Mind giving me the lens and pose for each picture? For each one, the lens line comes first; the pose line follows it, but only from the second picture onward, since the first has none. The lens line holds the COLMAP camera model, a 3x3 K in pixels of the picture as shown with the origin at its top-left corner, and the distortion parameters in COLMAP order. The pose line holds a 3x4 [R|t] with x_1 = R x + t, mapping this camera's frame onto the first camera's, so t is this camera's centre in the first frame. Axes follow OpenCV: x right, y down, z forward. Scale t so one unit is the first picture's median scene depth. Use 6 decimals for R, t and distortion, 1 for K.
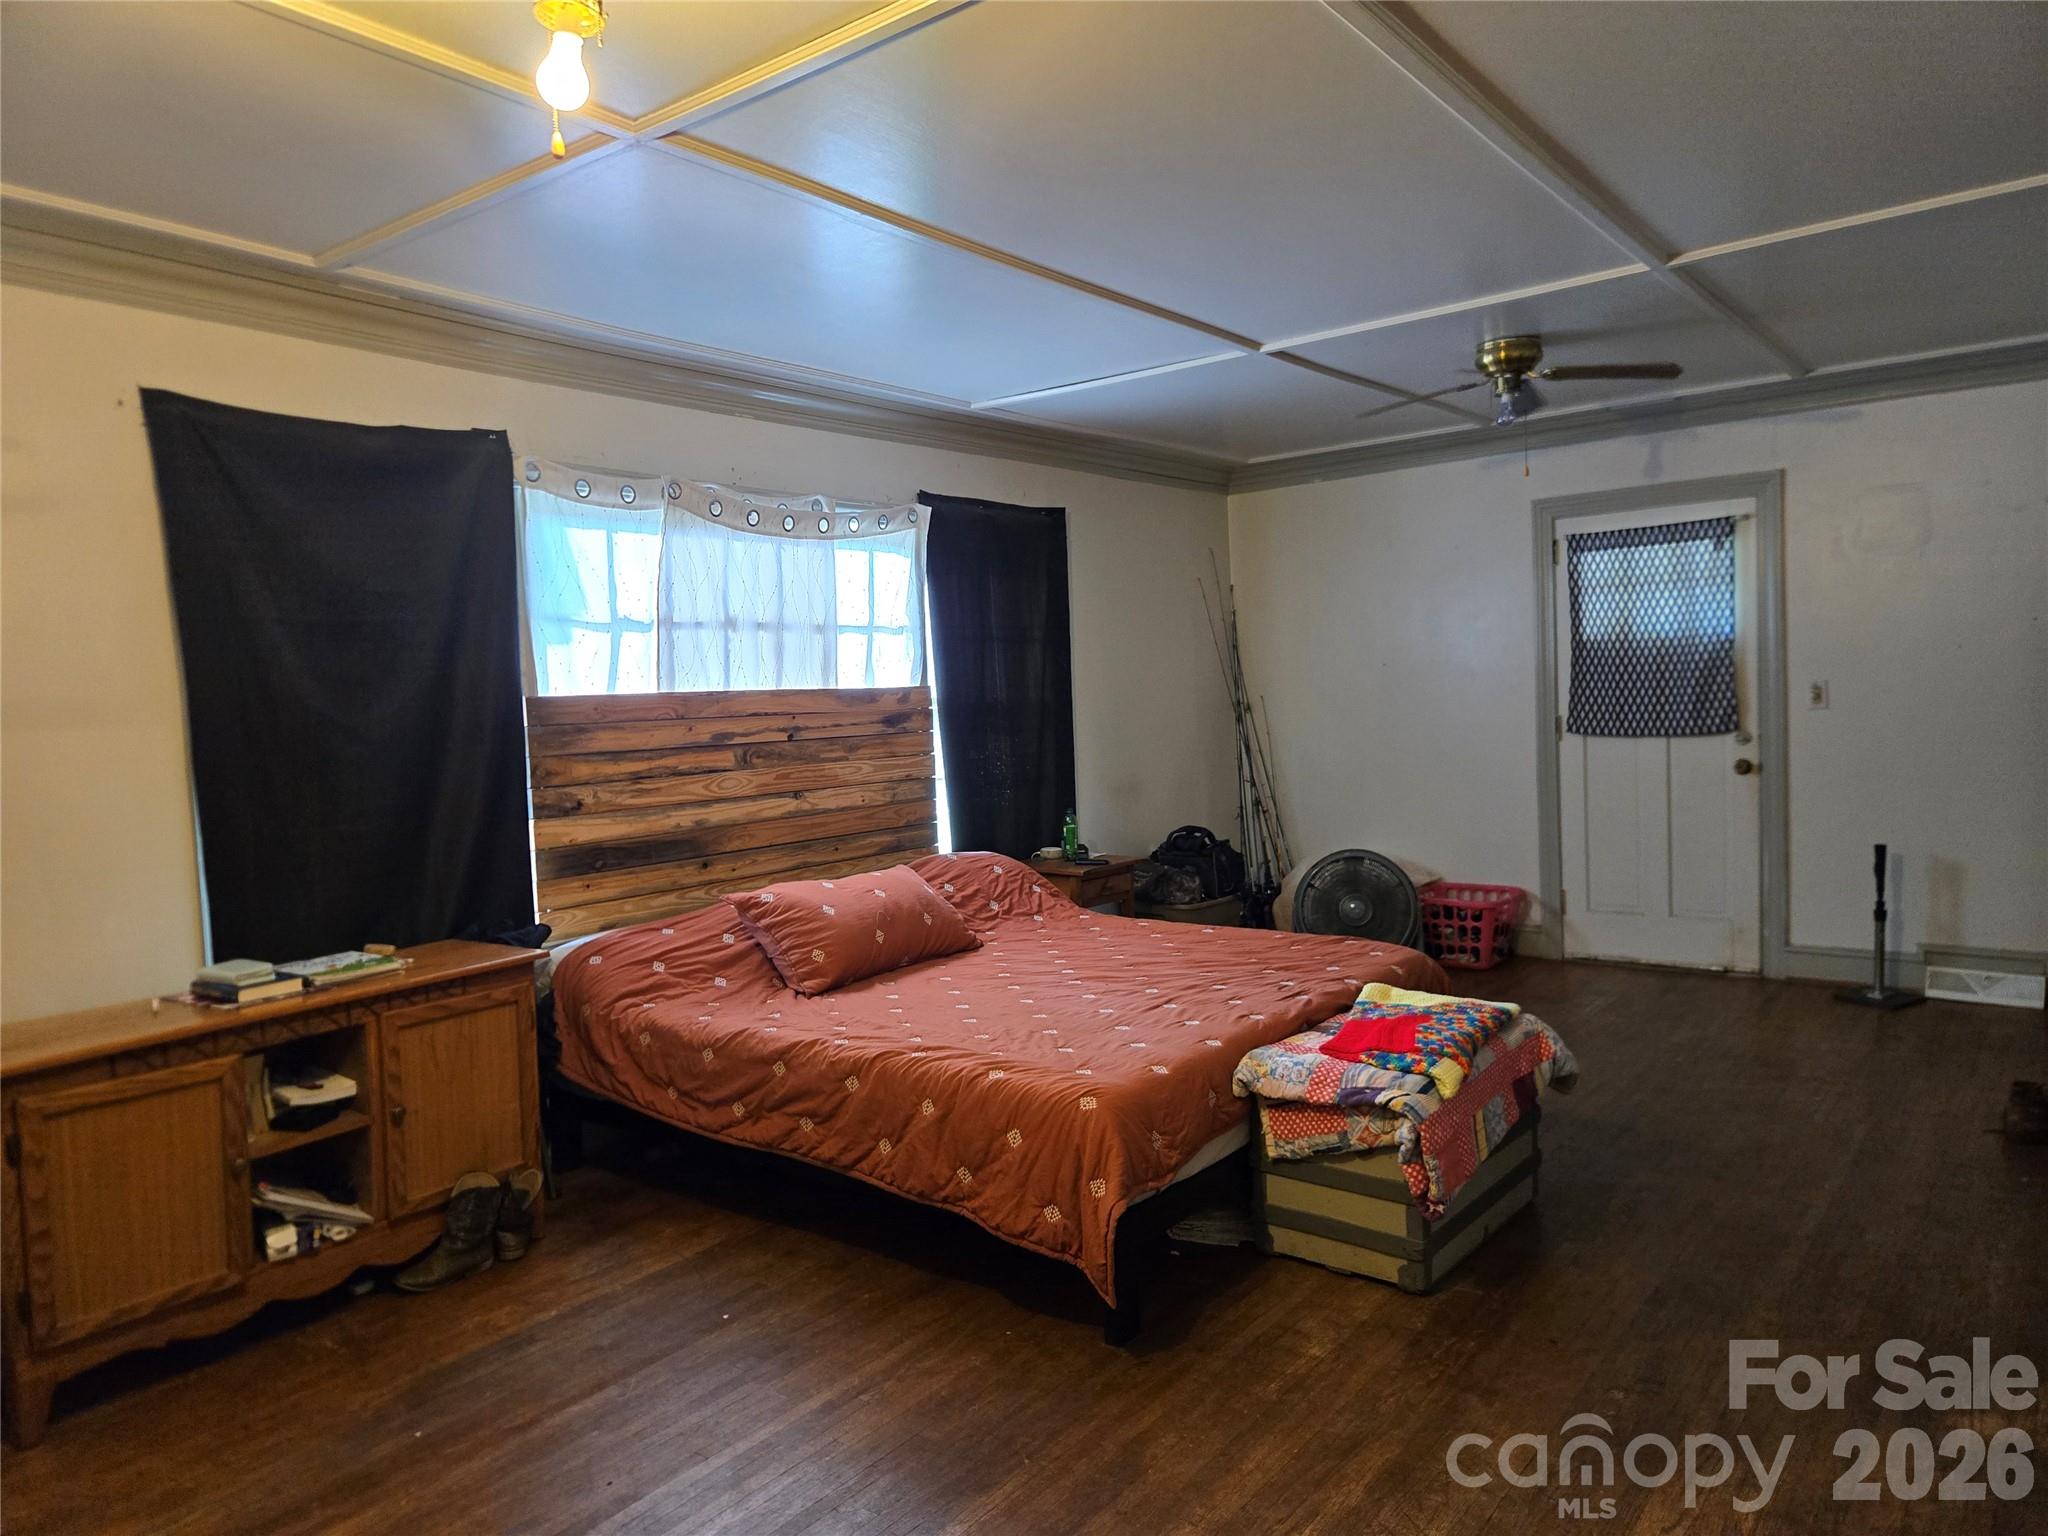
lens RADIAL K [[1352.8, 0, 997.4], [0, 1352.8, 767.6], [0, 0, 1]] dist [0.067883, -0.060551]
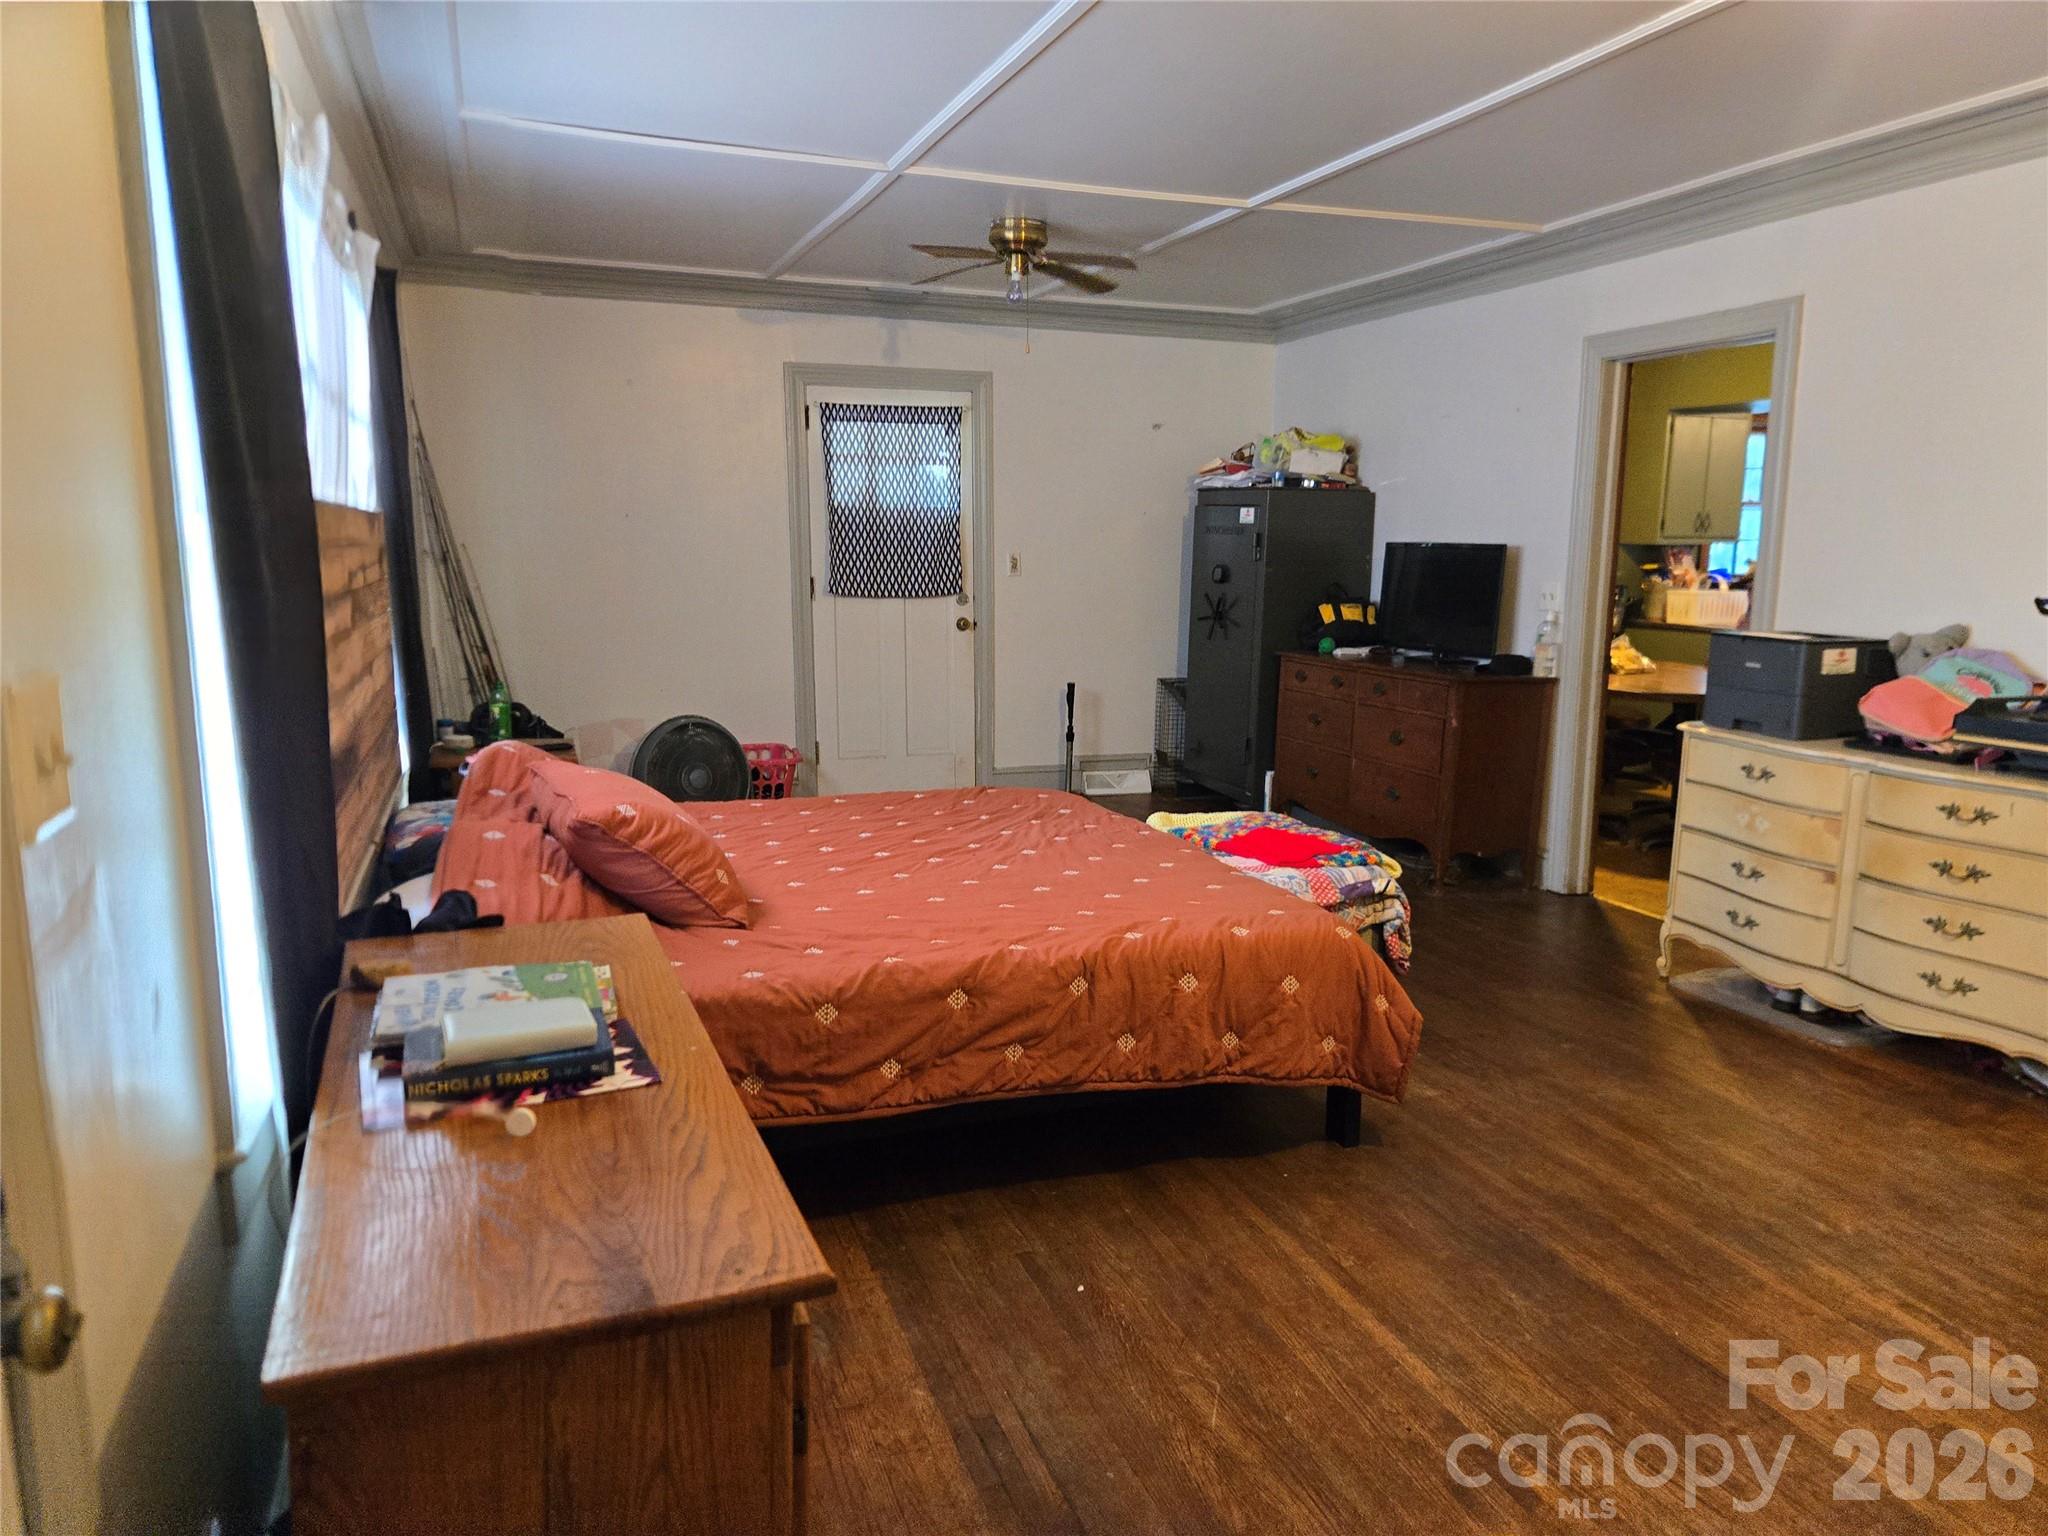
lens RADIAL K [[1406.4, 0, 1024.5], [0, 1406.4, 764.4], [0, 0, 1]] dist [0.065551, -0.073927]
pose [[0.523370, -0.090160, 0.847322, -0.505227], [0.017041, 0.995295, 0.095380, 0.005447], [-0.851935, -0.035480, 0.522444, 0.335615]]
